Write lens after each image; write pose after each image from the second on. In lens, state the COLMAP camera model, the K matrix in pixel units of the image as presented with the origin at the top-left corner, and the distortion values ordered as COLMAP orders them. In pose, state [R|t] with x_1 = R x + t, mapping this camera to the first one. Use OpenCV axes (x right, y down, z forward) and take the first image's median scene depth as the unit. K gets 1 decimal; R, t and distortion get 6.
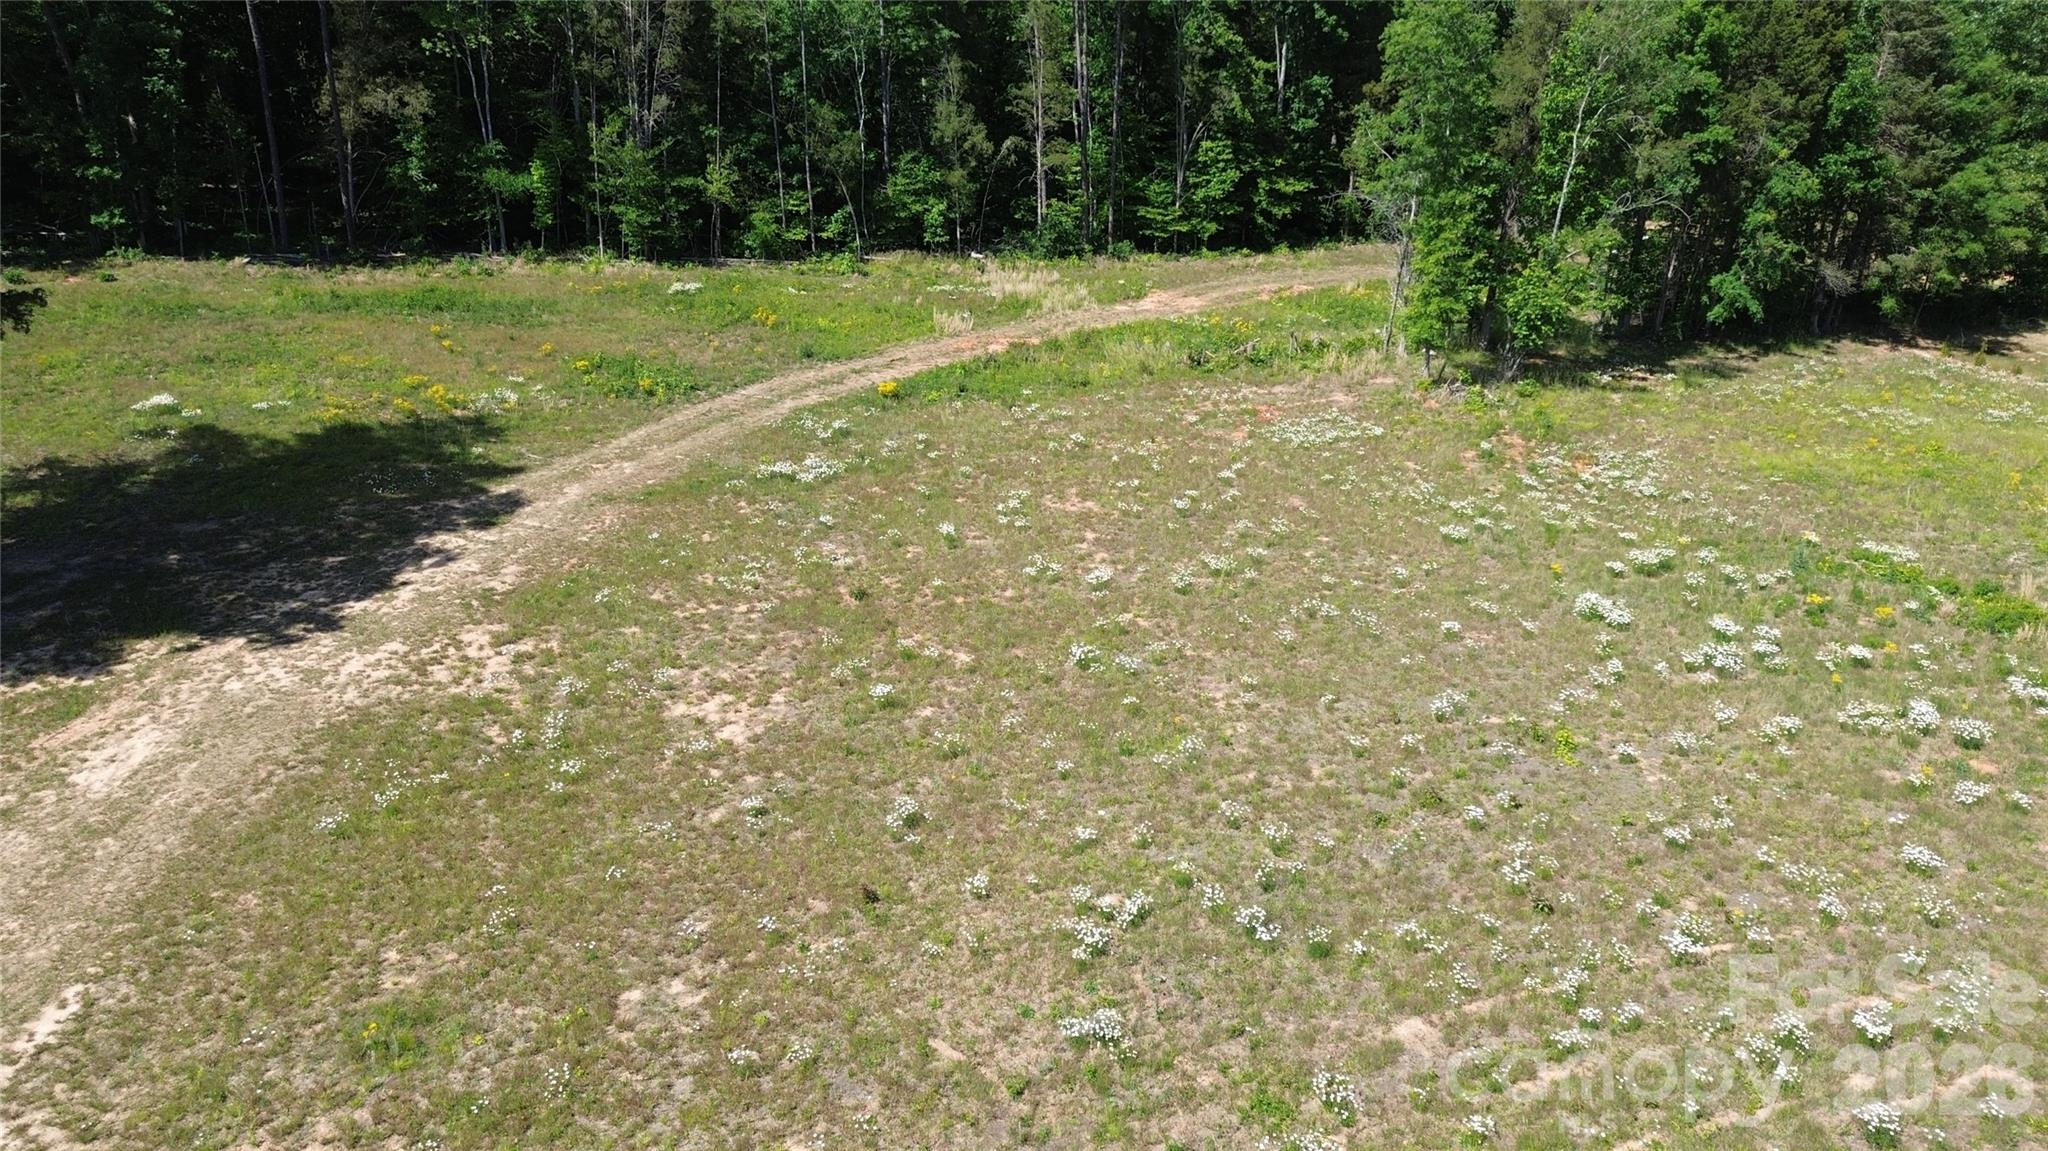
lens RADIAL K [[1446.1, 0, 1028.3], [0, 1446.1, 571.4], [0, 0, 1]] dist [0.080998, -0.082162]
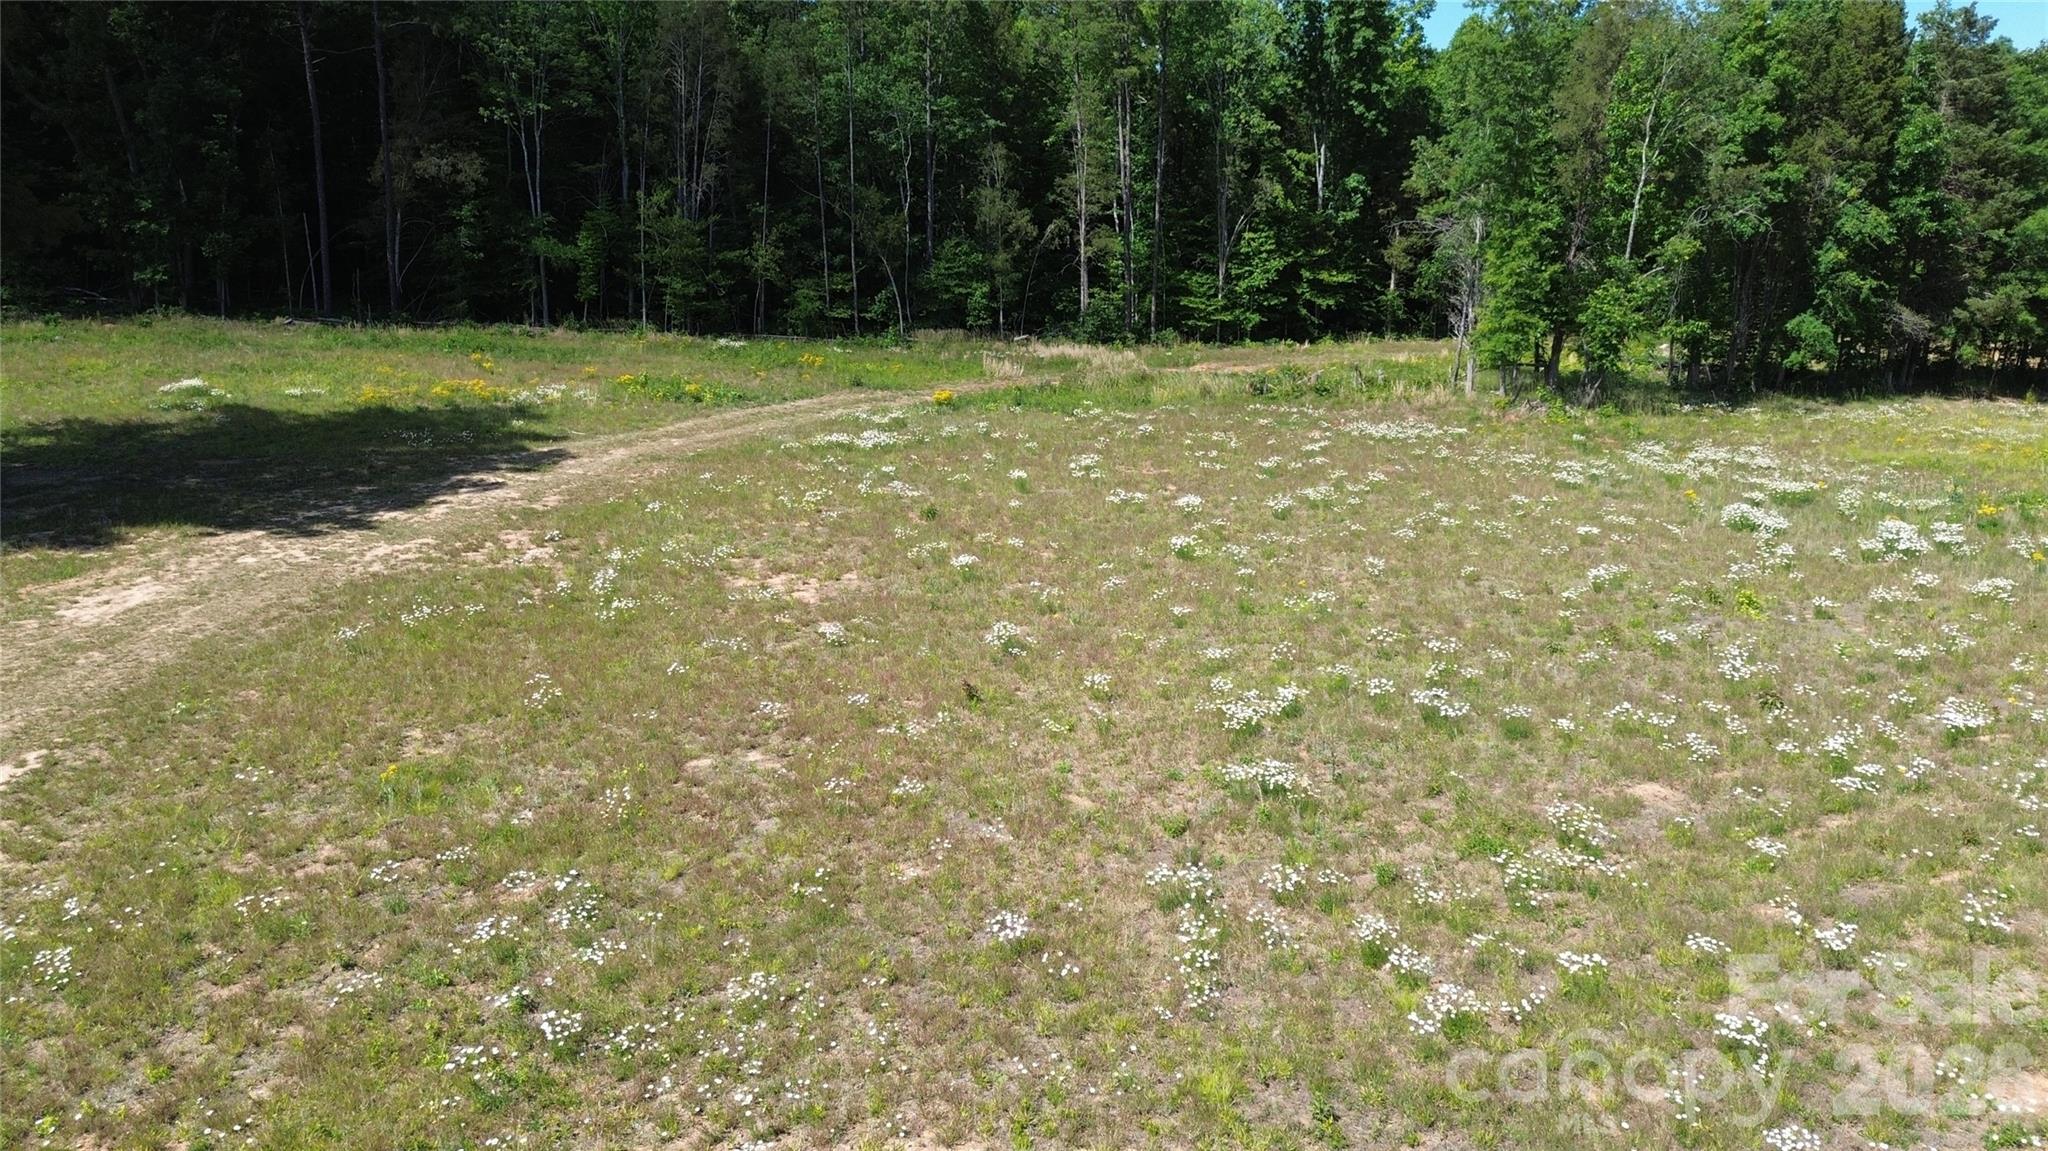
lens RADIAL K [[1446.1, 0, 1027.9], [0, 1446.1, 570.4], [0, 0, 1]] dist [0.080998, -0.082162]
pose [[0.999953, 0.000438, -0.009687, -0.030163], [-0.001822, 0.989672, -0.143336, 0.119400], [0.009525, 0.143347, 0.989627, 0.064251]]
